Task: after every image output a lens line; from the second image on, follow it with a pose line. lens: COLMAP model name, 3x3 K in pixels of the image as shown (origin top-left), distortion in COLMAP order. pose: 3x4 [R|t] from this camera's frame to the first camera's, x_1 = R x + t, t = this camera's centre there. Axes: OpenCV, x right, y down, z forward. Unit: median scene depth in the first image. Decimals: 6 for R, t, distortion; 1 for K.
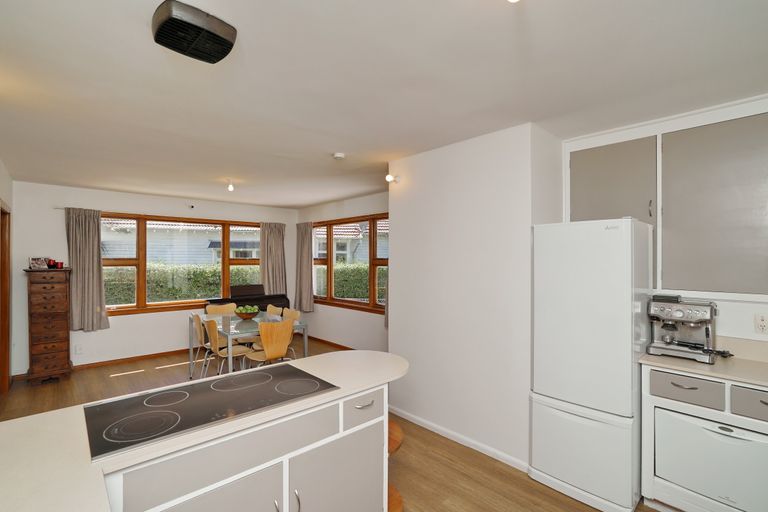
lens RADIAL K [[354.9, 0, 384.0], [0, 354.9, 256.0], [0, 0, 1]] dist [0.000385, 0.000370]
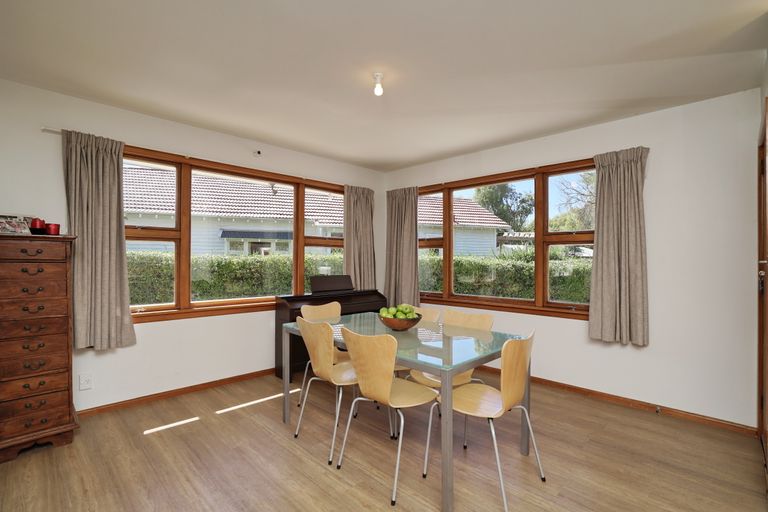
lens RADIAL K [[353.1, 0, 384.0], [0, 353.1, 256.0], [0, 0, 1]] dist [-0.014174, -0.000110]
pose [[0.998980, 0.004953, 0.044876, -0.399089], [-0.004801, 0.999982, -0.003487, 0.058957], [-0.044892, 0.003268, 0.998986, 0.412422]]
